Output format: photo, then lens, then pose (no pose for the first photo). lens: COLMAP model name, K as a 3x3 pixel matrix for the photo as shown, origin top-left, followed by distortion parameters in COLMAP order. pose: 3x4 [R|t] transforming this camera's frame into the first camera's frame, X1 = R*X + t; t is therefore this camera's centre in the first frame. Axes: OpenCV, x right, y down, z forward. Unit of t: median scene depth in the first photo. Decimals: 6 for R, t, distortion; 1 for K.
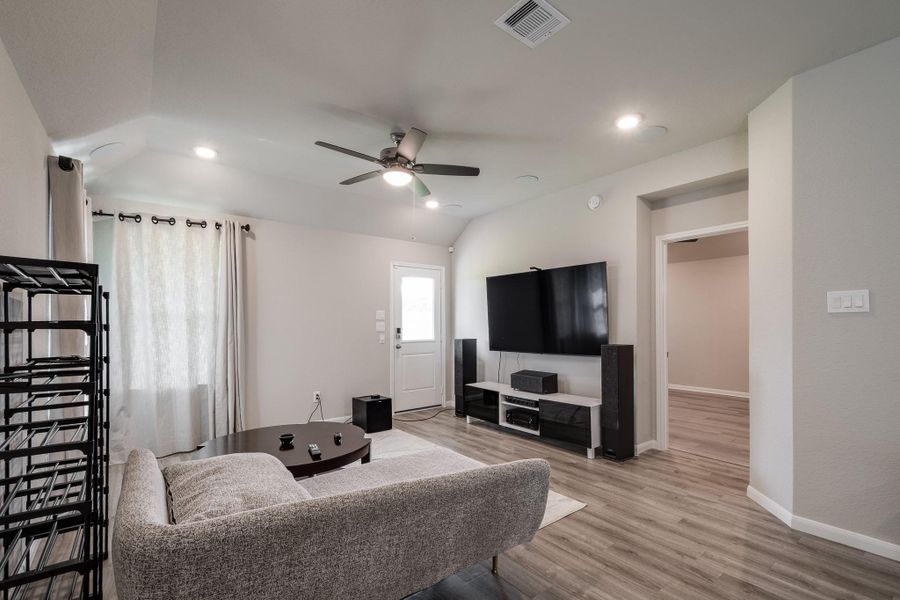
lens RADIAL K [[402.7, 0, 451.7], [0, 402.7, 324.3], [0, 0, 1]] dist [0.002903, 0.000095]
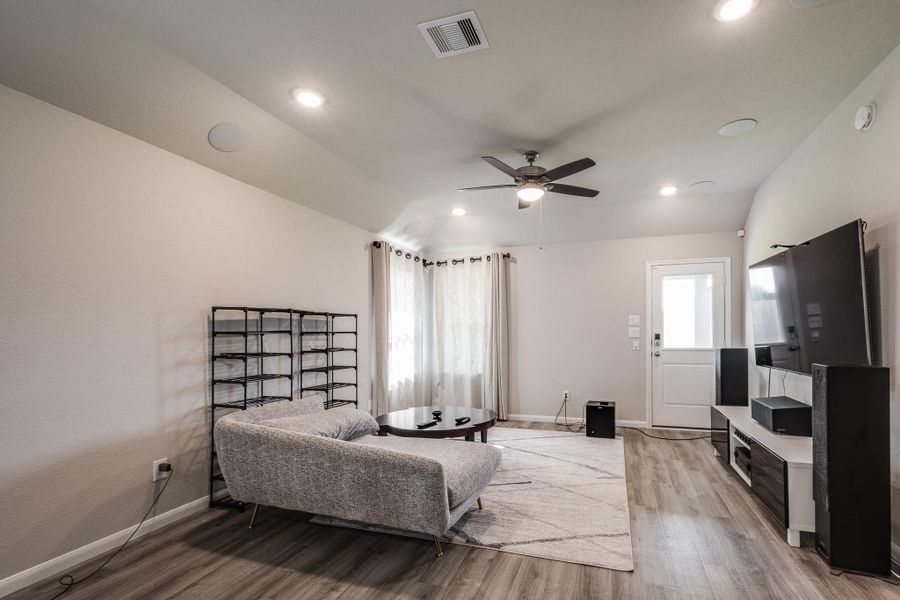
lens RADIAL K [[399.3, 0, 491.4], [0, 399.3, 330.2], [0, 0, 1]] dist [0.001106, 0.000063]
pose [[0.568327, -0.003470, -0.822795, 0.540403], [0.004409, 0.999990, -0.001172, -0.000044], [0.822791, -0.002962, 0.568337, 0.246204]]
